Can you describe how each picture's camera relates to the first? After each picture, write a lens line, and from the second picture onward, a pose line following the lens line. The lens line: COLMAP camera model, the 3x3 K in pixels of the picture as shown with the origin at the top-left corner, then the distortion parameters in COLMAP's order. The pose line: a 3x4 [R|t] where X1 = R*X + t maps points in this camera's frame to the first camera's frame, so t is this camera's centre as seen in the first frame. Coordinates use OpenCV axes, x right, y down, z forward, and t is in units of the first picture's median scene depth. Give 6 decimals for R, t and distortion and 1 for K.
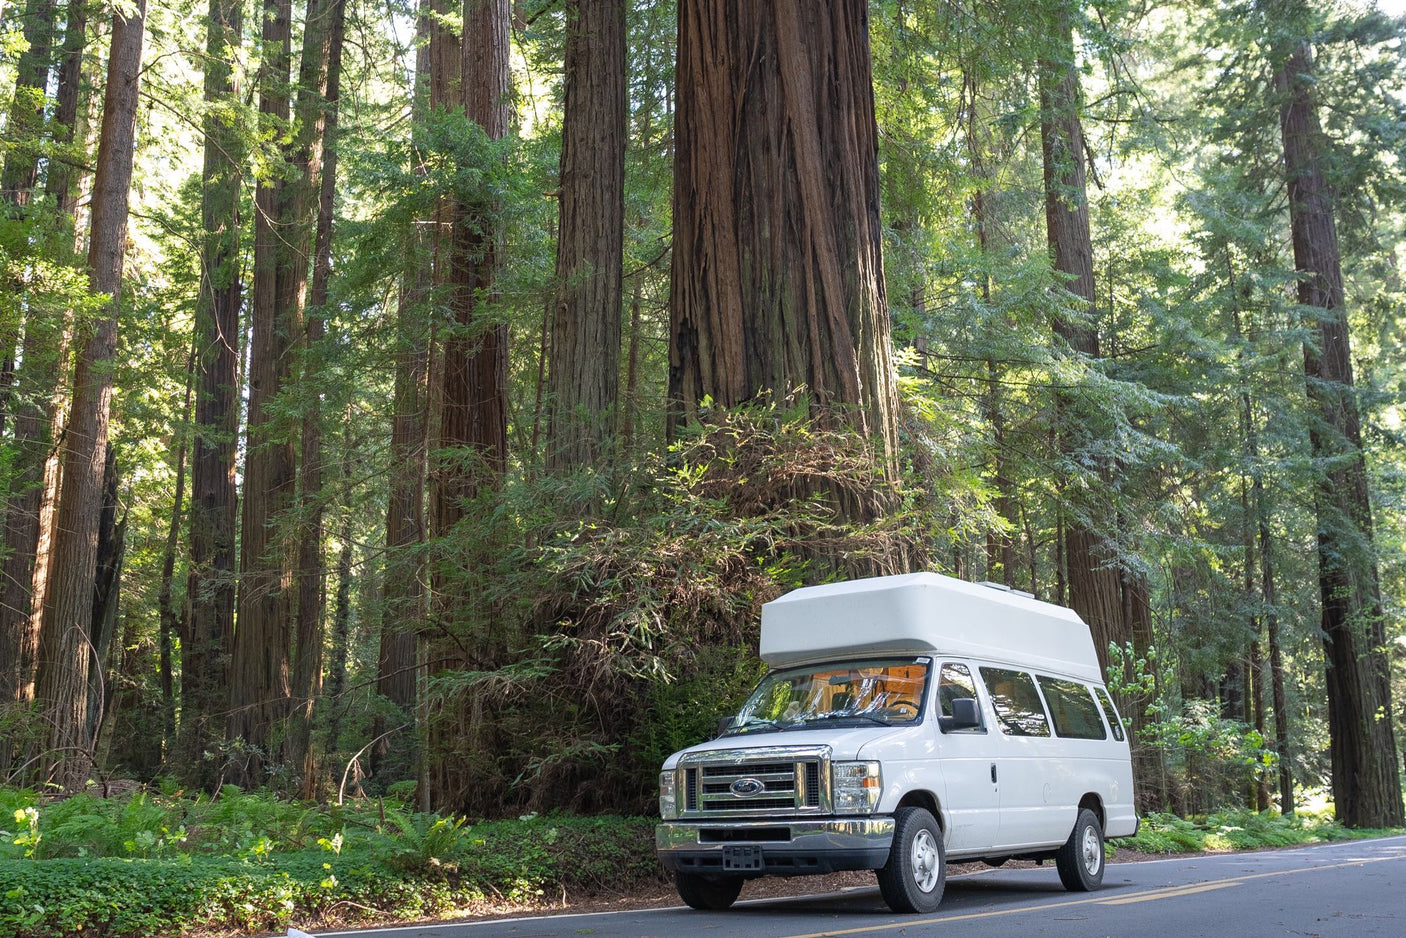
lens RADIAL K [[1404.4, 0, 703.0], [0, 1404.4, 469.0], [0, 0, 1]] dist [-0.052041, 0.098577]
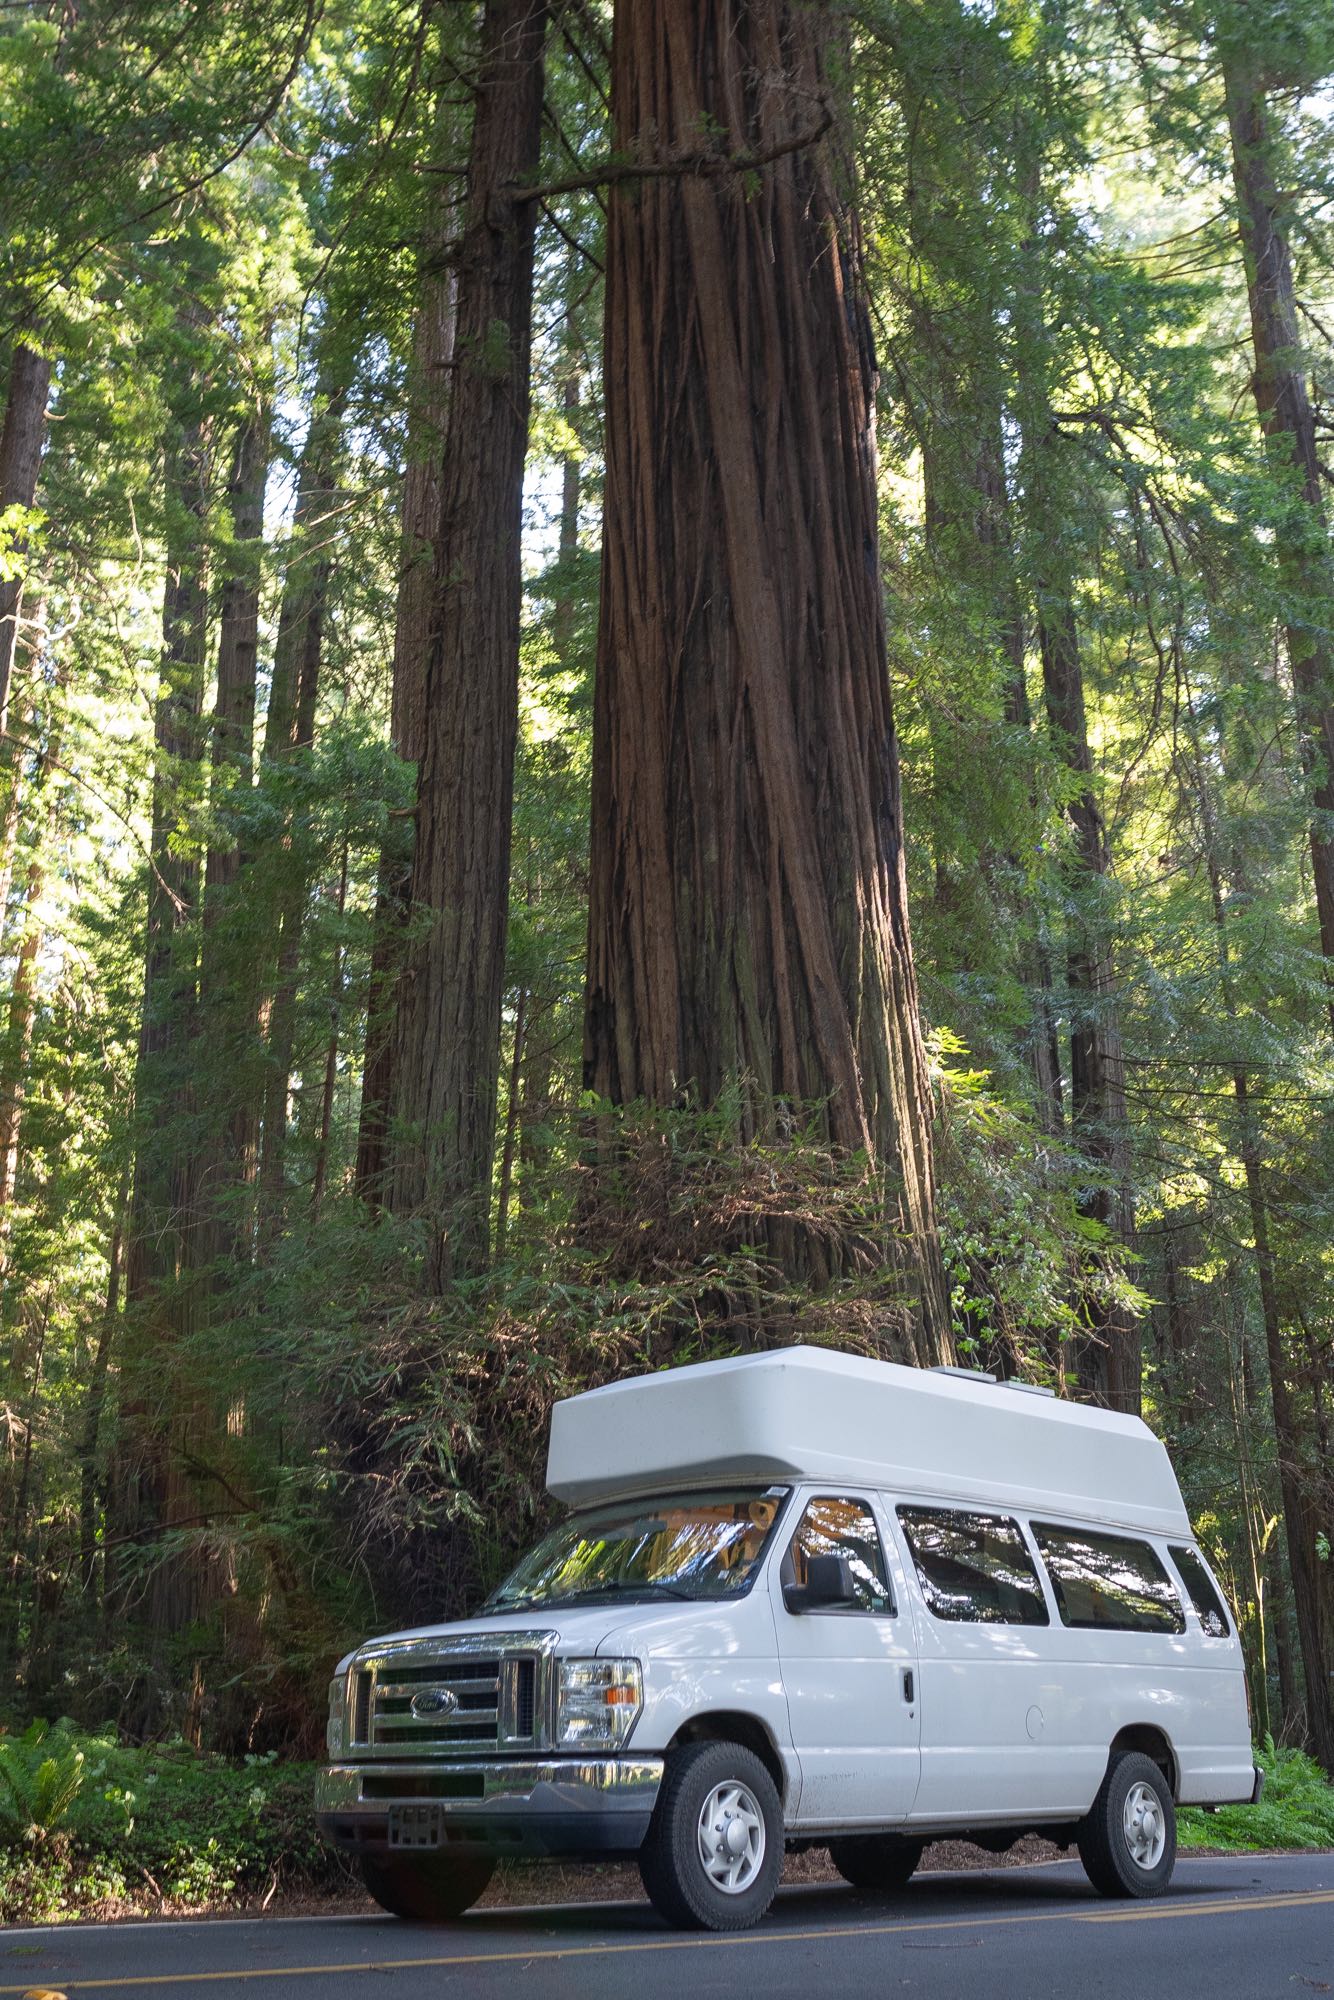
lens RADIAL K [[1997.7, 0, 667.0], [0, 1997.7, 1000.0], [0, 0, 1]] dist [-0.052041, 0.098577]
pose [[0.992768, -0.036212, -0.114458, 0.187039], [0.021091, 0.991203, -0.130660, 0.033012], [0.118182, 0.127301, 0.984798, 0.107649]]
